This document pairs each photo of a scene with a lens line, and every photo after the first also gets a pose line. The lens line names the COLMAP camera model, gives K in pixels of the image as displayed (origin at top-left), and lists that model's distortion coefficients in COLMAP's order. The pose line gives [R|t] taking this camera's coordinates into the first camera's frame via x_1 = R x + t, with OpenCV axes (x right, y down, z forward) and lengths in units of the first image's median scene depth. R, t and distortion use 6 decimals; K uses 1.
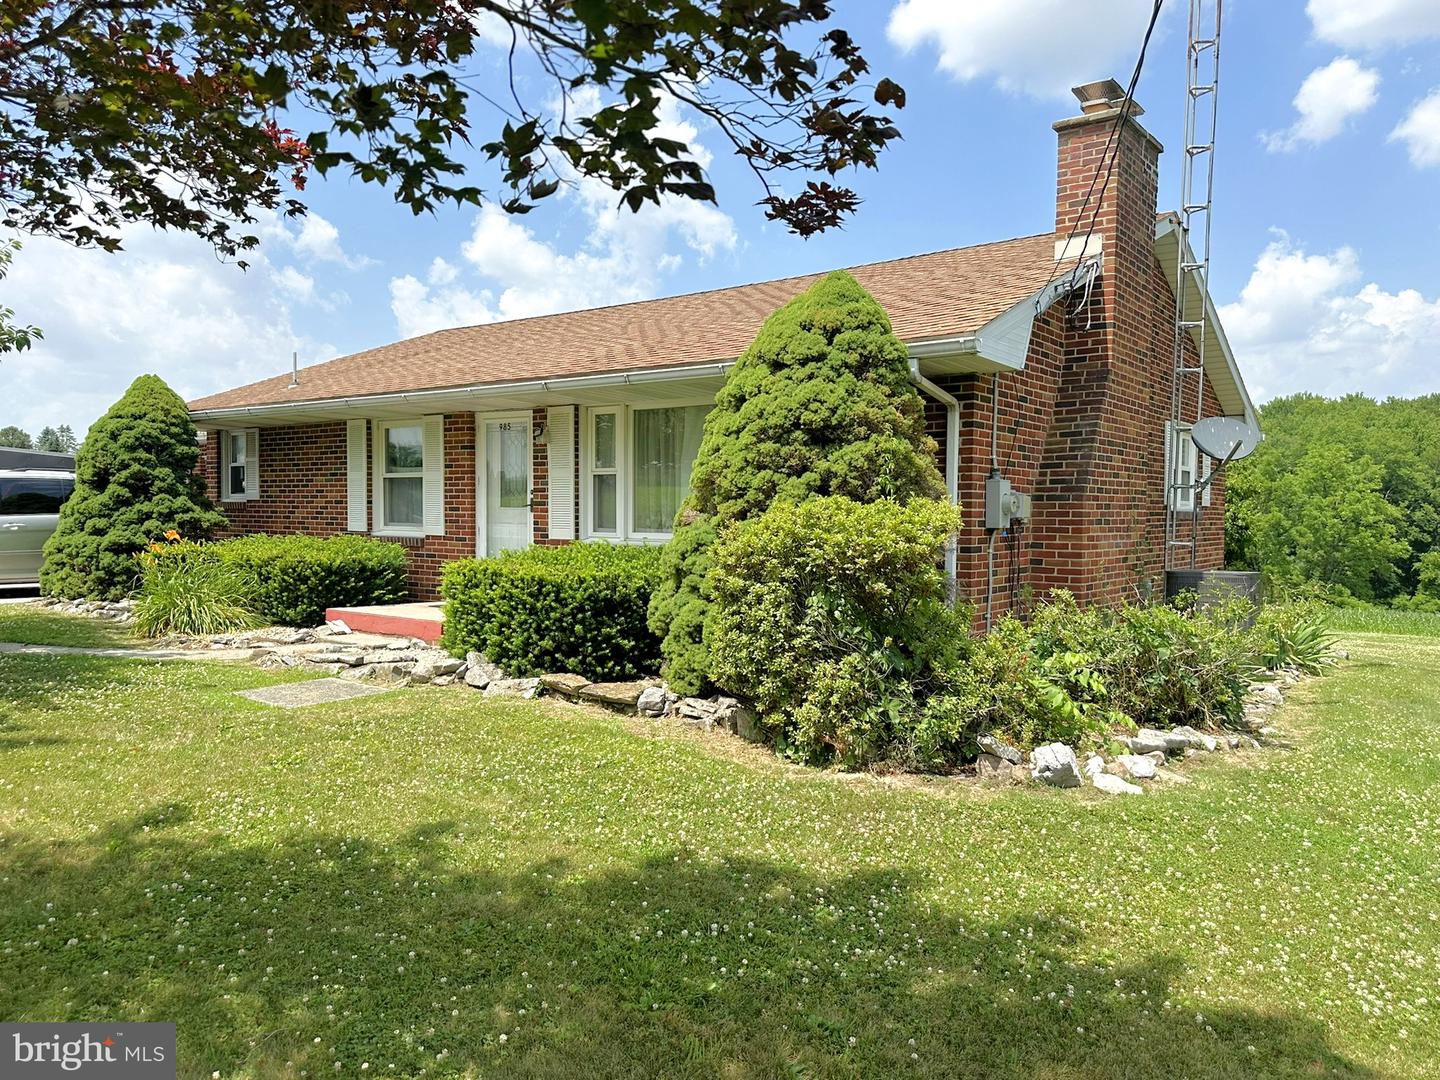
lens RADIAL K [[1071.6, 0, 720.1], [0, 1071.6, 540.5], [0, 0, 1]] dist [0.051568, -0.074675]
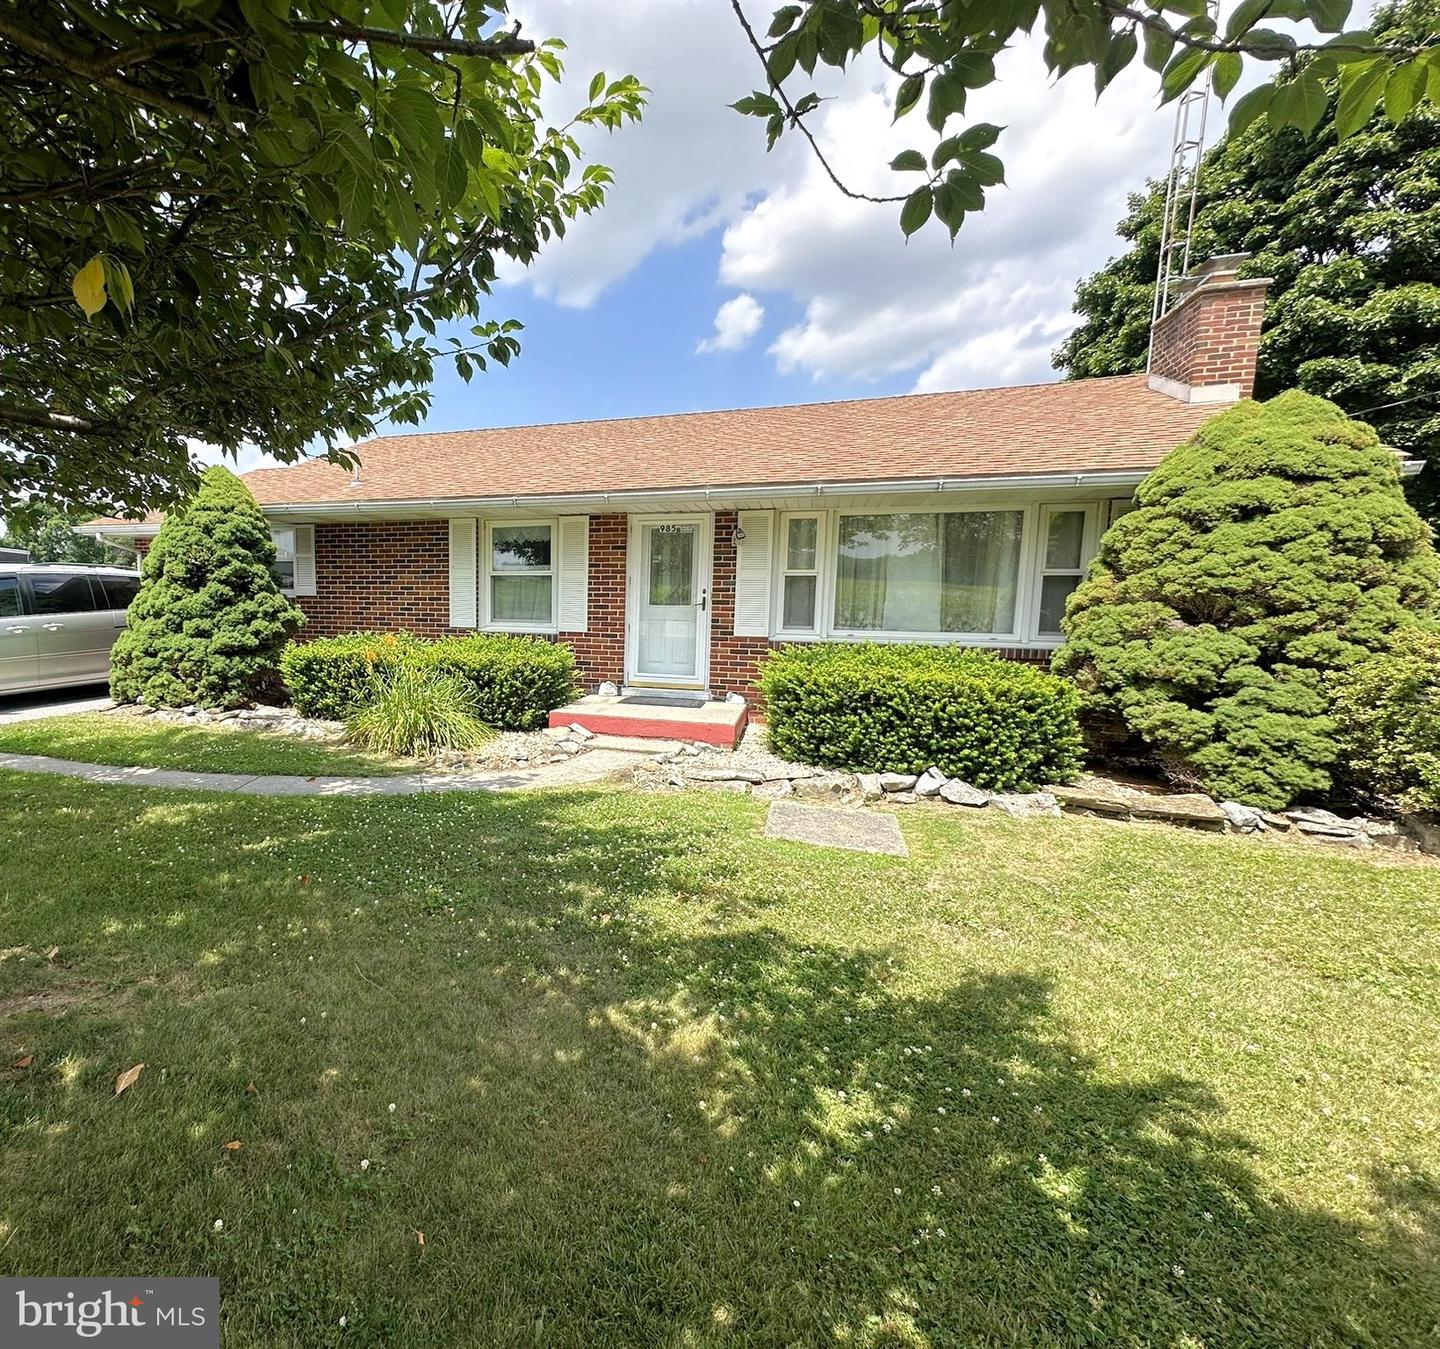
lens RADIAL K [[776.7, 0, 719.6], [0, 776.7, 680.8], [0, 0, 1]] dist [-0.012349, 0.000775]
pose [[0.953294, -0.035440, 0.299959, -0.349728], [0.010219, 0.996308, 0.085236, -0.019617], [-0.301872, -0.078190, 0.950137, 0.227898]]
